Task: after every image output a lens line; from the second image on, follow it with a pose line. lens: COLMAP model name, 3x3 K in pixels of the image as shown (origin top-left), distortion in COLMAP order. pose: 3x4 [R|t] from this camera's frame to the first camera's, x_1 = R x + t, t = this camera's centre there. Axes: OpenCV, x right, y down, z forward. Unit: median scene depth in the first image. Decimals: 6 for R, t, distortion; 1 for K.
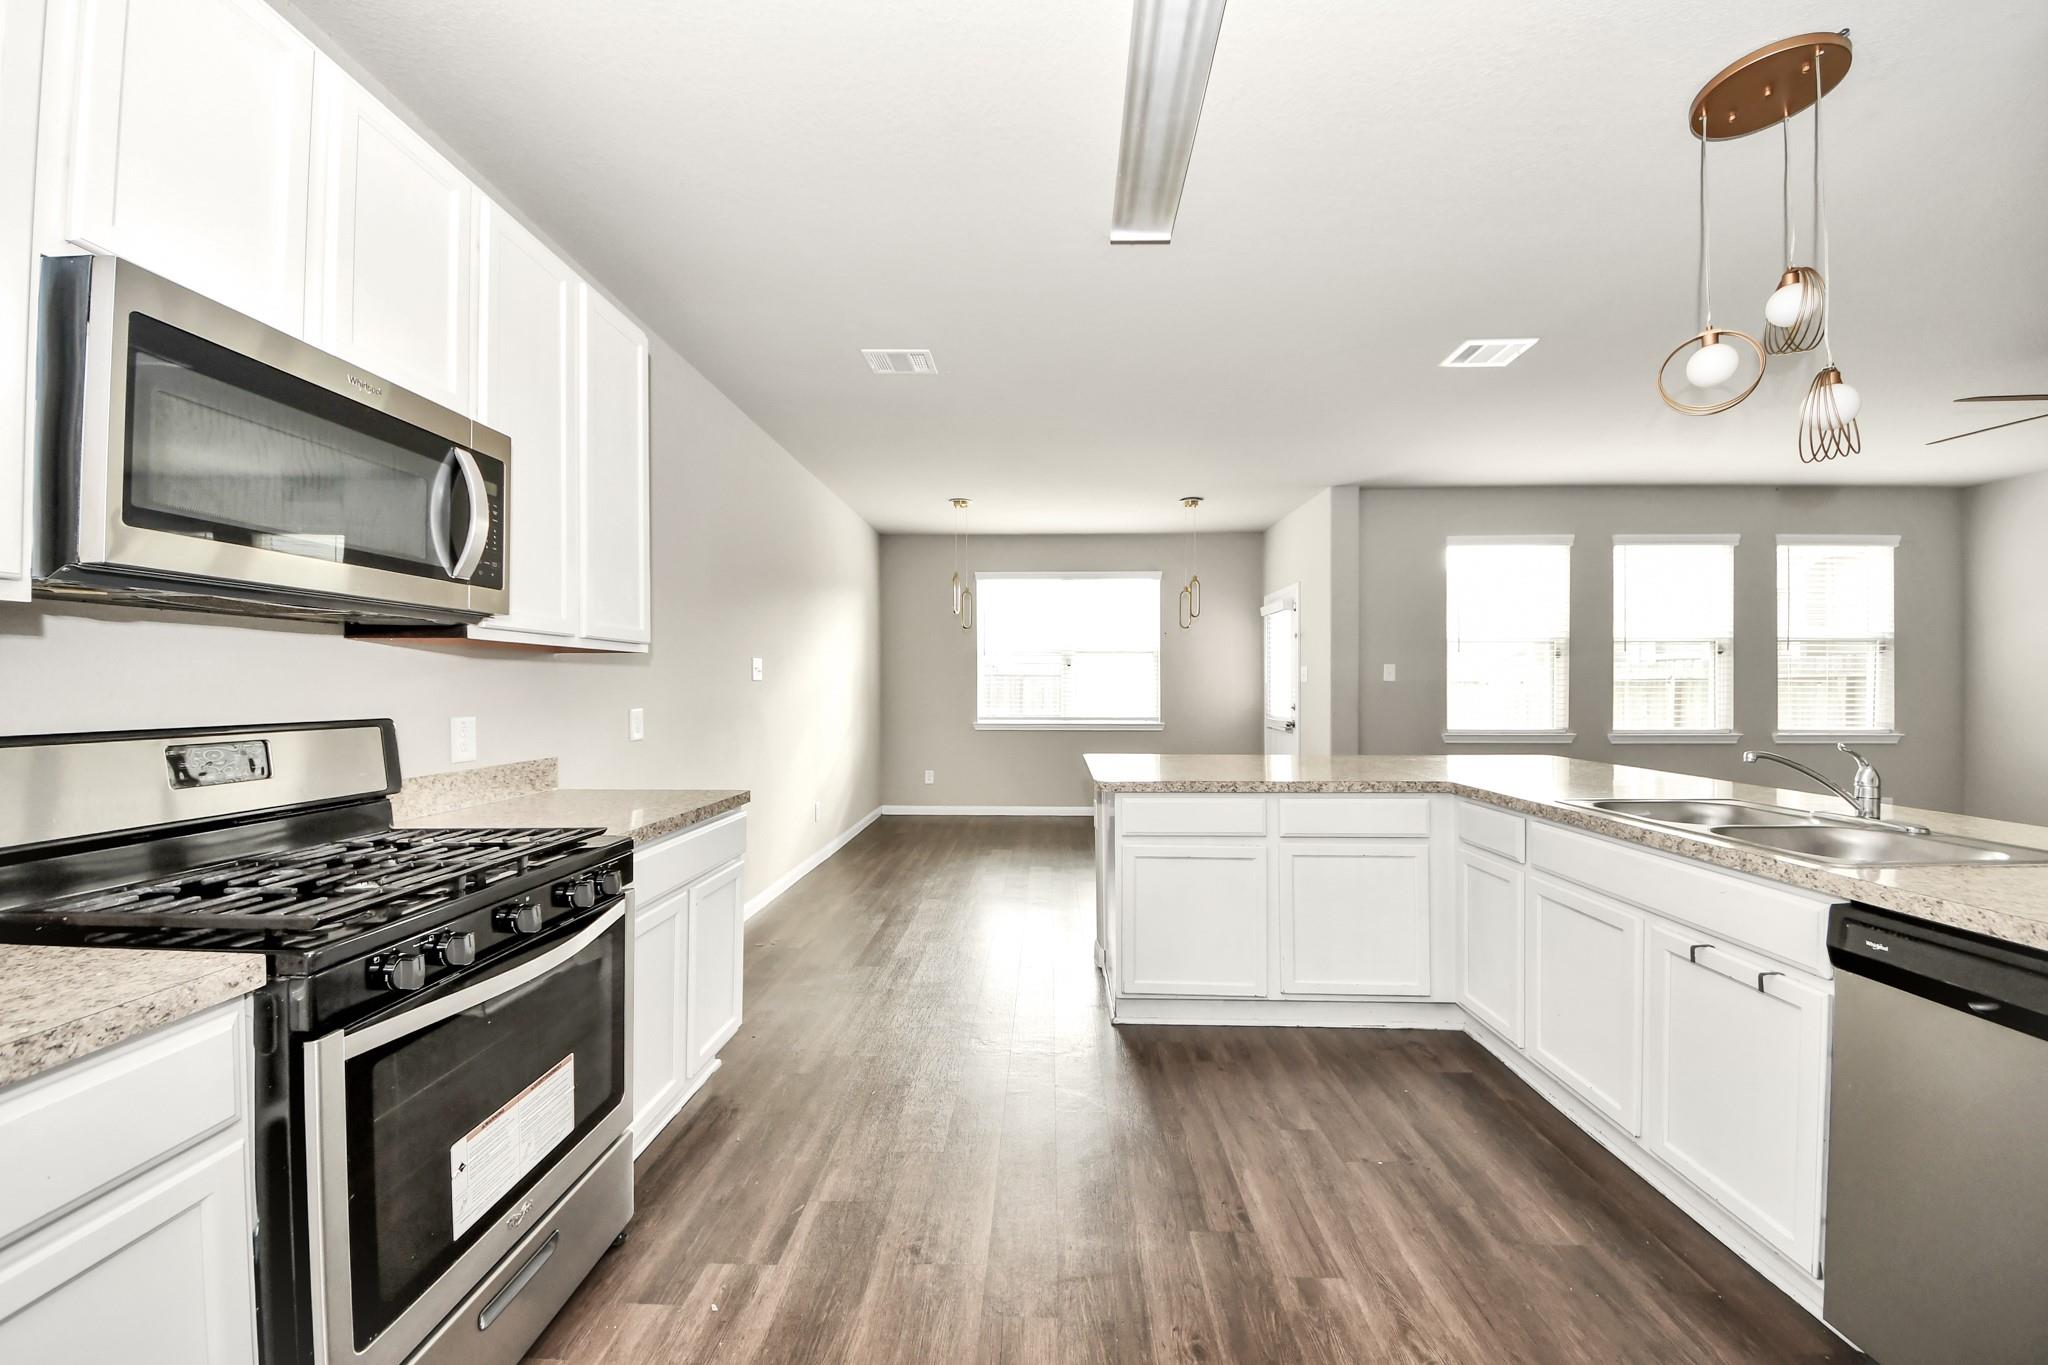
lens RADIAL K [[740.0, 0, 1044.5], [0, 740.0, 683.6], [0, 0, 1]] dist [0.014320, -0.006930]
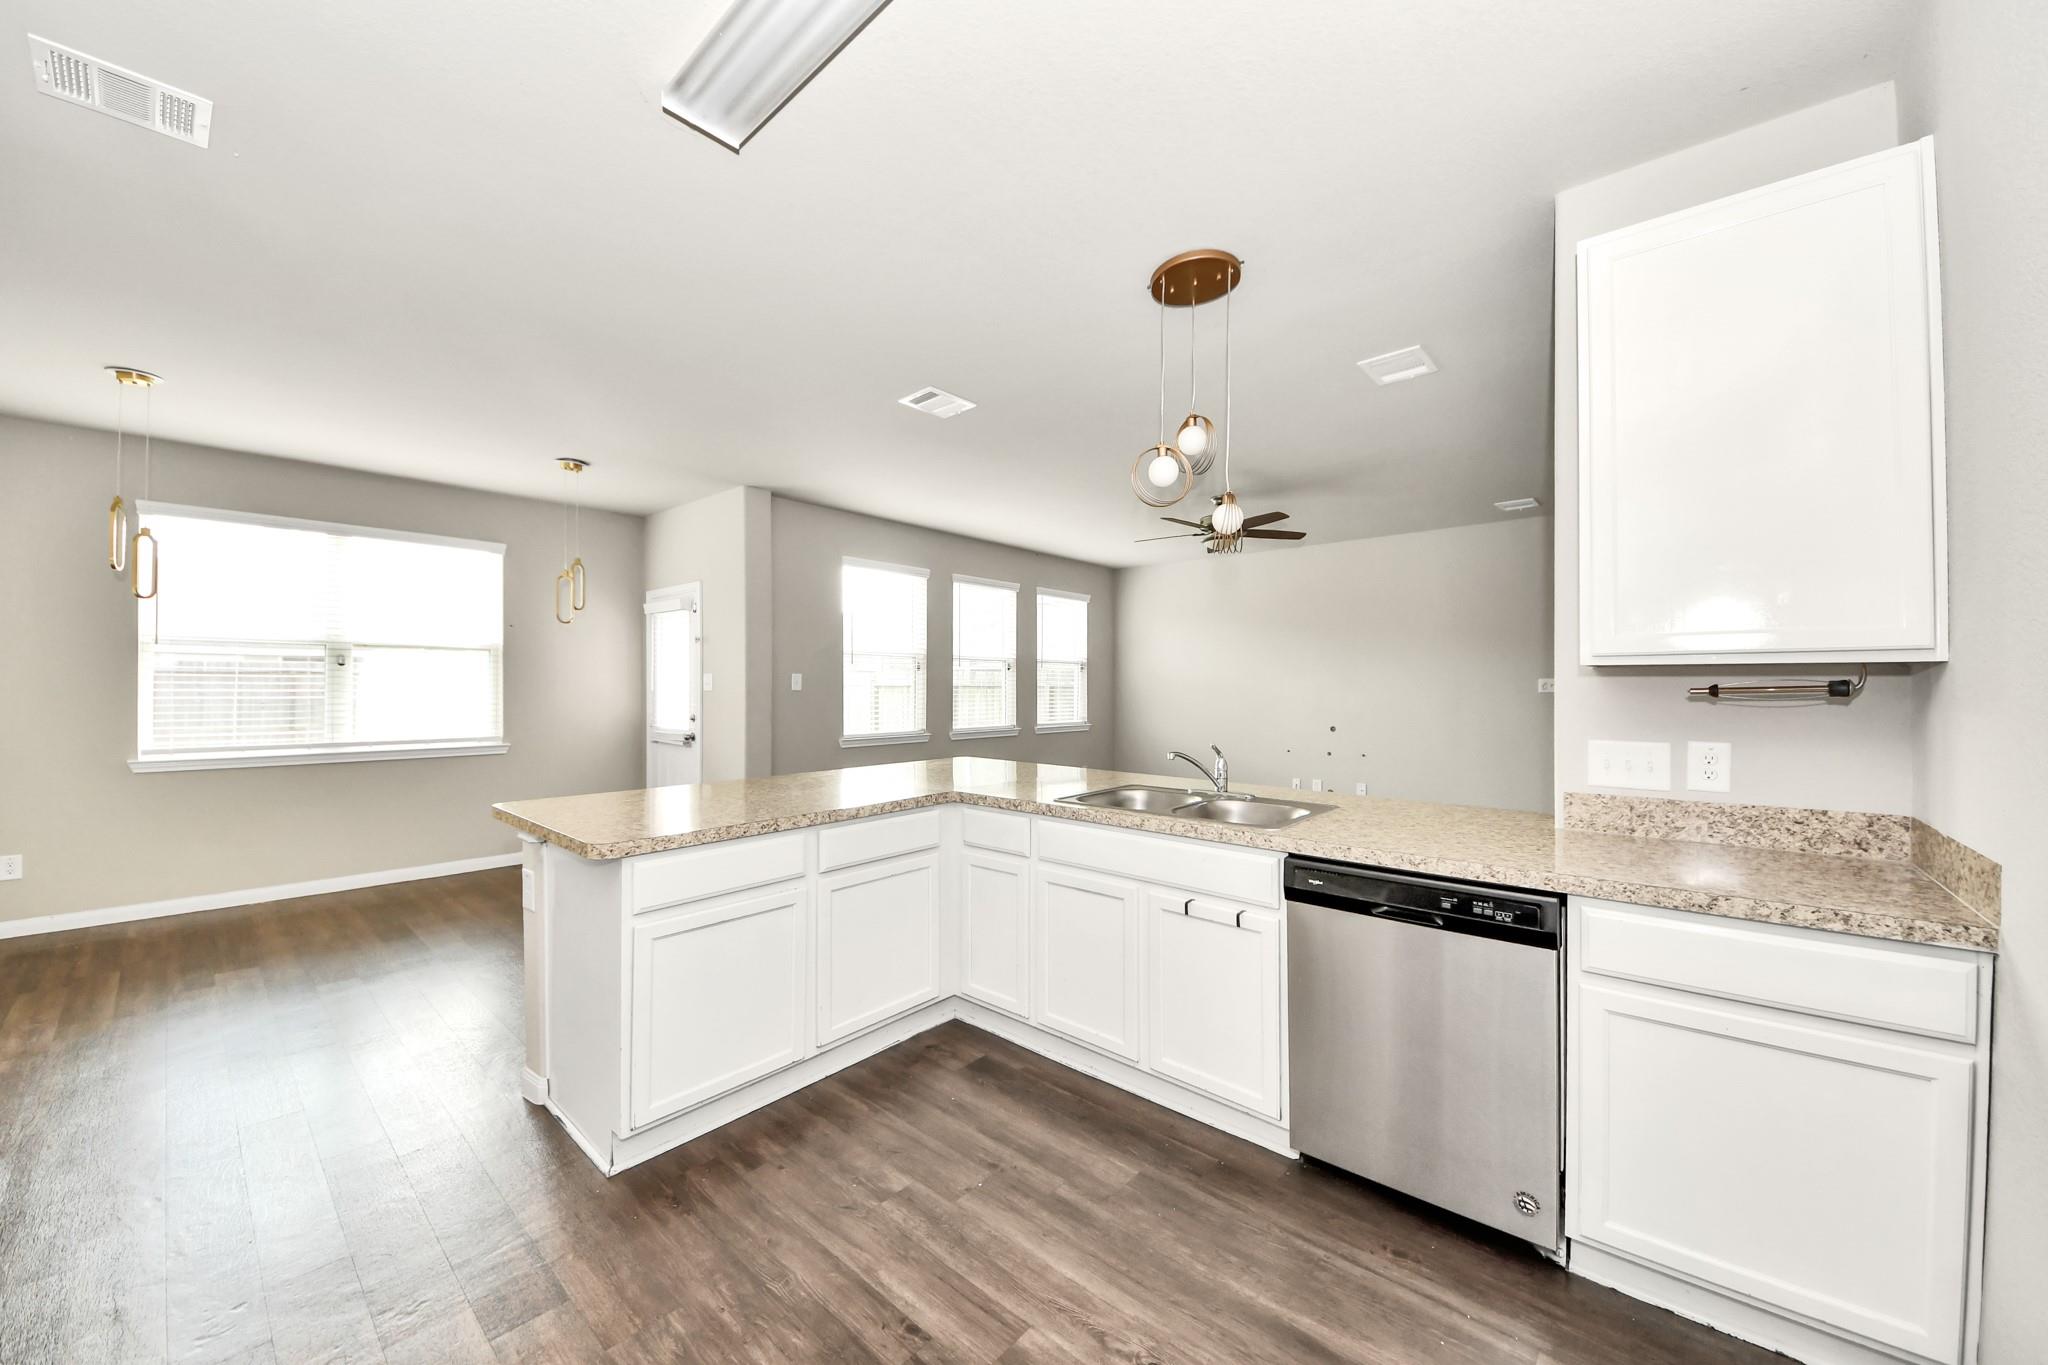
lens RADIAL K [[740.0, 0, 1054.0], [0, 740.0, 681.6], [0, 0, 1]] dist [0.014320, -0.006930]
pose [[0.647357, 0.011404, 0.762102, -0.194159], [-0.007273, 0.999935, -0.008784, -0.021012], [-0.762152, 0.000143, 0.647398, 0.204873]]
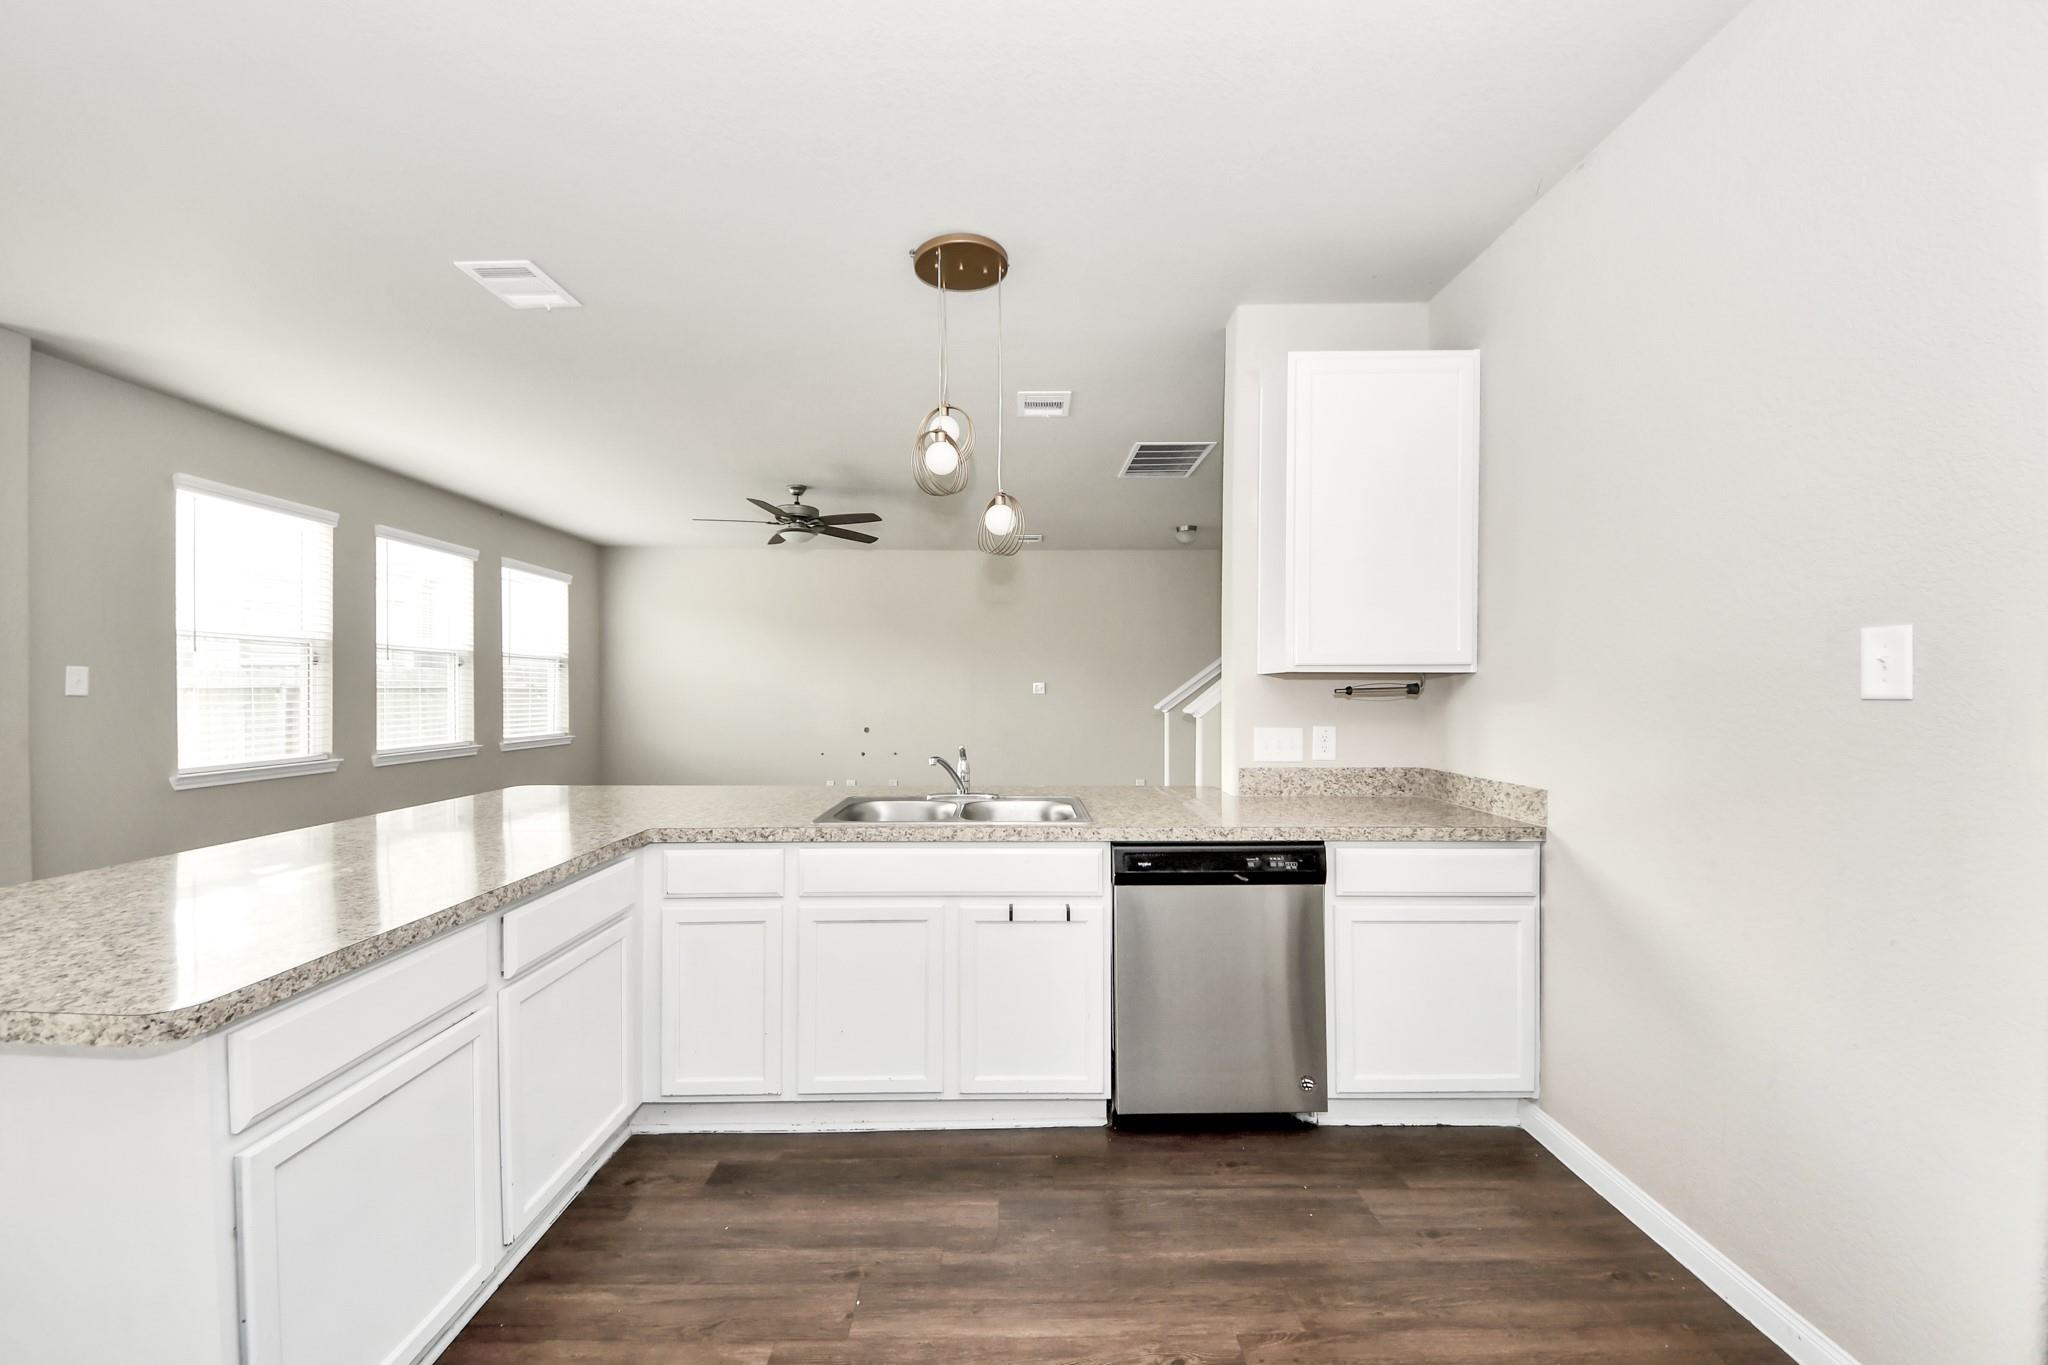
lens RADIAL K [[740.0, 0, 1051.8], [0, 740.0, 691.7], [0, 0, 1]] dist [0.014320, -0.006930]
pose [[0.002804, 0.002330, 0.999993, -0.273149], [-0.003749, 0.999990, -0.002320, -0.017244], [-0.999989, -0.003742, 0.002813, 0.590864]]
